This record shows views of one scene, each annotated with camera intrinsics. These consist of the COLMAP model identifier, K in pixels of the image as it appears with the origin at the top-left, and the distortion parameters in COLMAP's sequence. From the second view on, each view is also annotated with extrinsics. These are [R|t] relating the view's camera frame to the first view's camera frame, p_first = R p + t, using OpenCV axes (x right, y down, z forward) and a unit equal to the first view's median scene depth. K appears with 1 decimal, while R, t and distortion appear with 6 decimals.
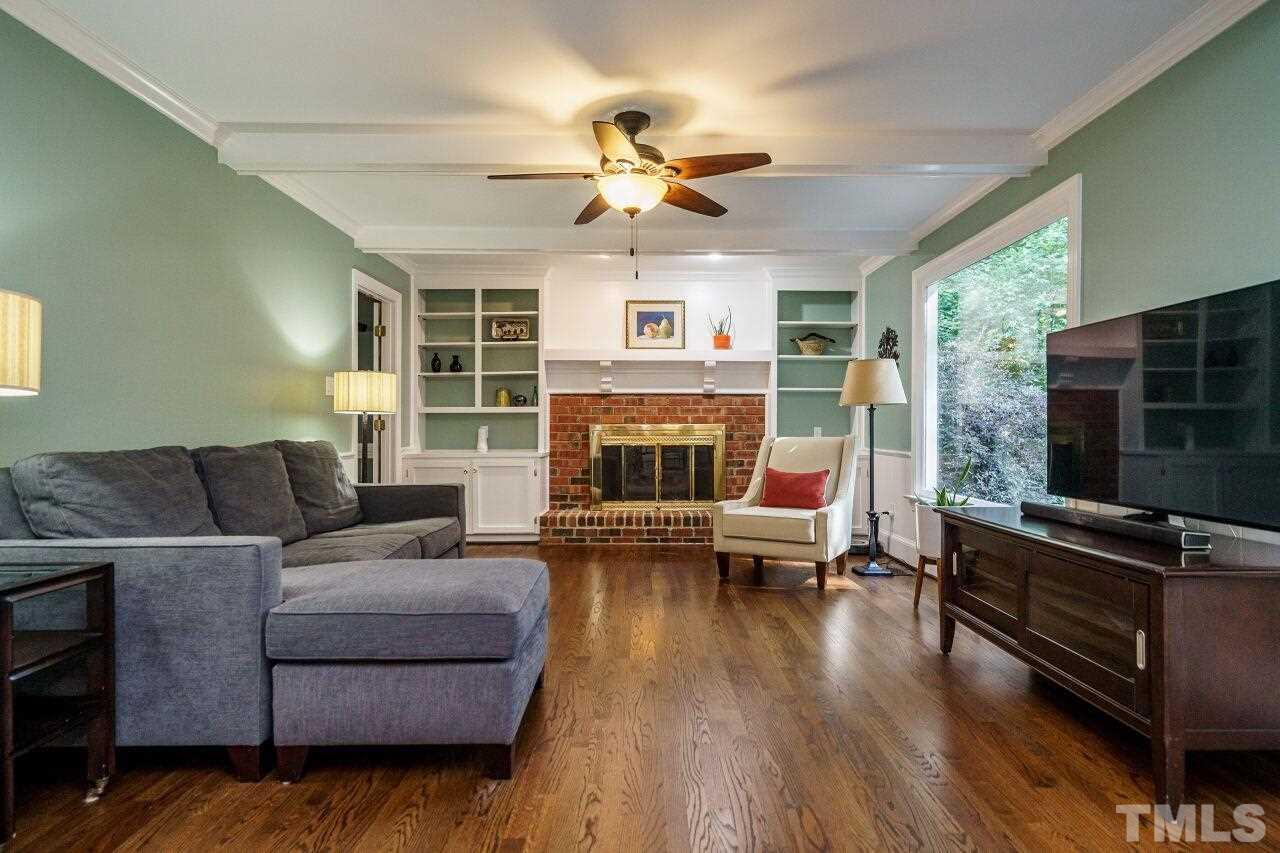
lens RADIAL K [[693.7, 0, 639.6], [0, 693.7, 431.6], [0, 0, 1]] dist [-0.002104, 0.000069]
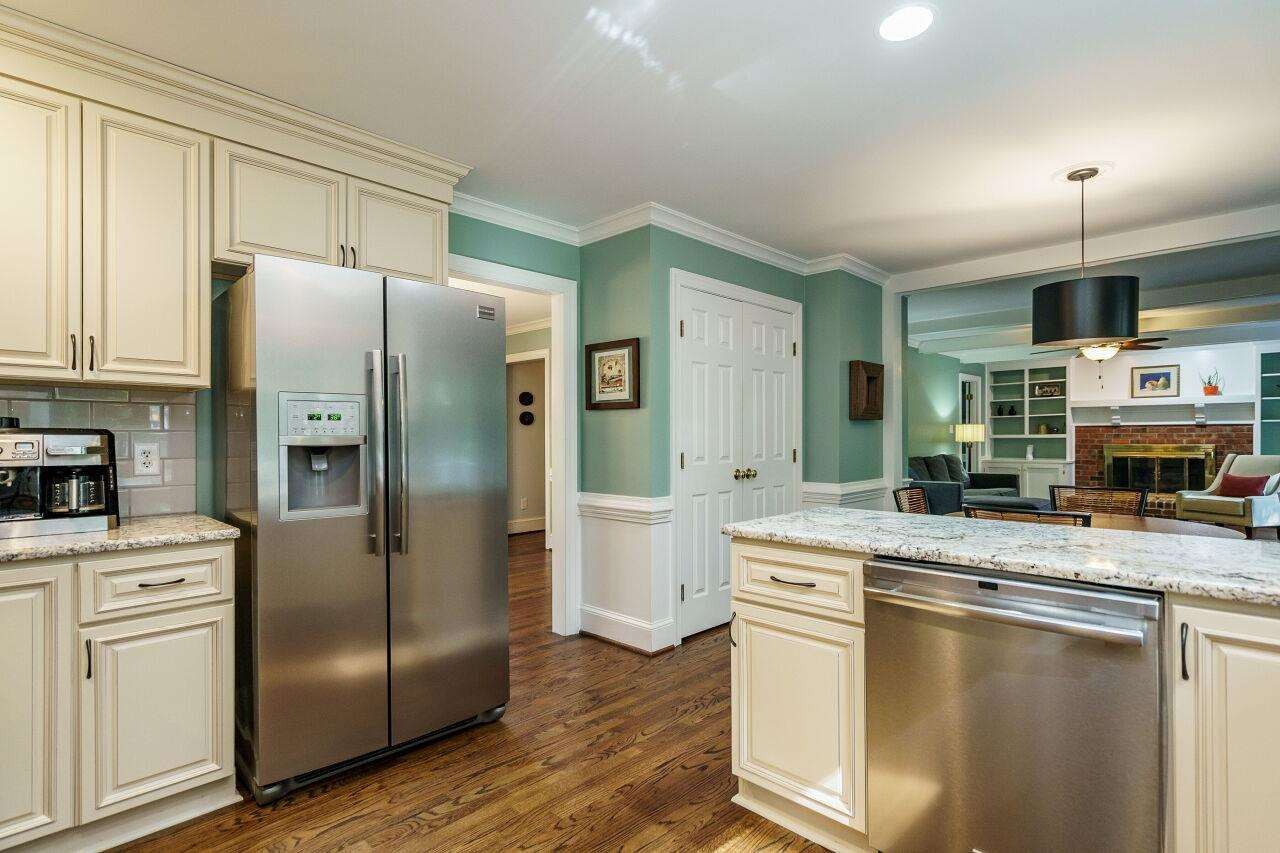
lens RADIAL K [[642.7, 0, 644.6], [0, 642.7, 436.8], [0, 0, 1]] dist [0.011136, -0.000554]
pose [[0.721442, -0.002437, -0.692471, 0.206735], [0.003250, 0.999995, -0.000134, -0.032289], [0.692467, -0.002154, 0.721446, -0.873834]]
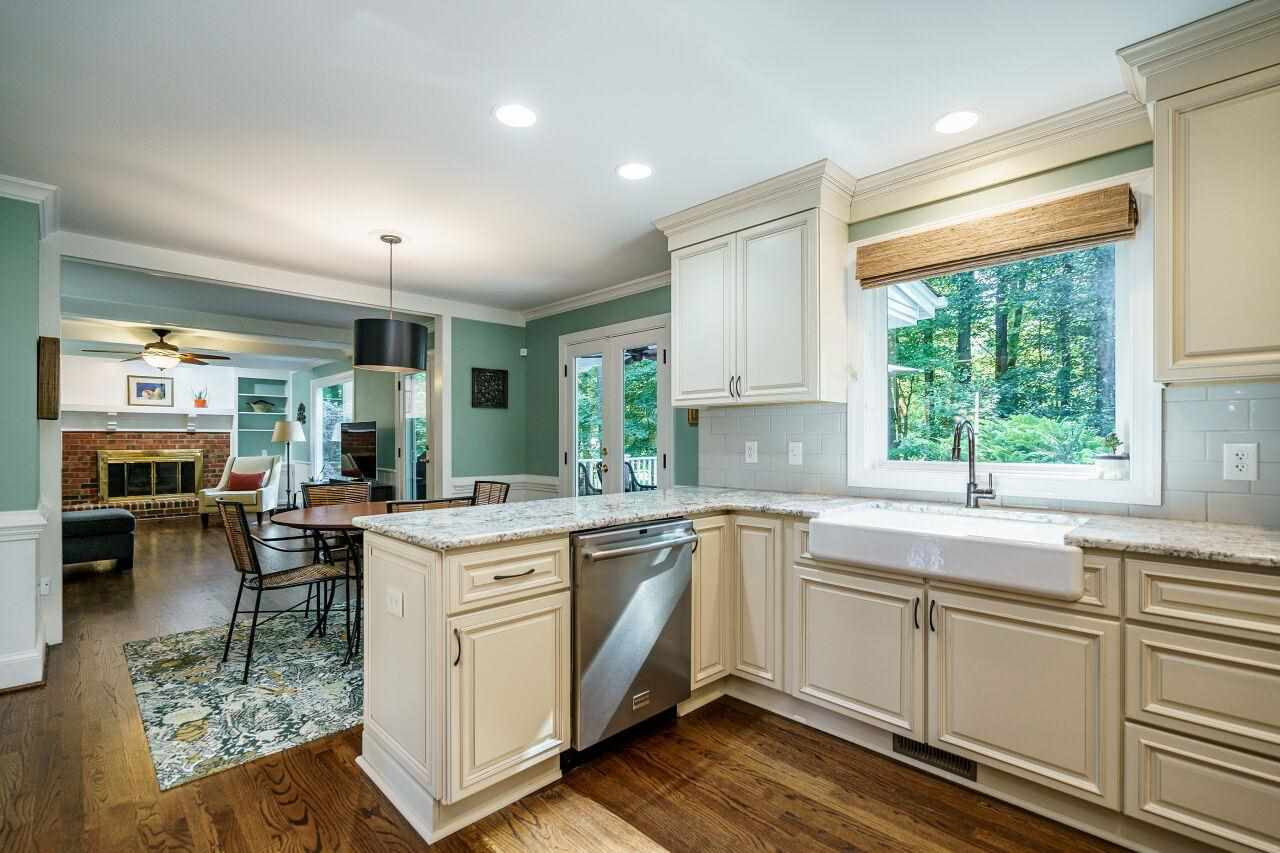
lens RADIAL K [[578.5, 0, 646.9], [0, 578.5, 441.9], [0, 0, 1]] dist [0.001326, 0.000303]
pose [[0.699211, -0.003476, 0.714907, -0.143817], [0.001602, 0.999993, 0.003295, -0.033142], [-0.714913, -0.001158, 0.699212, -0.863755]]
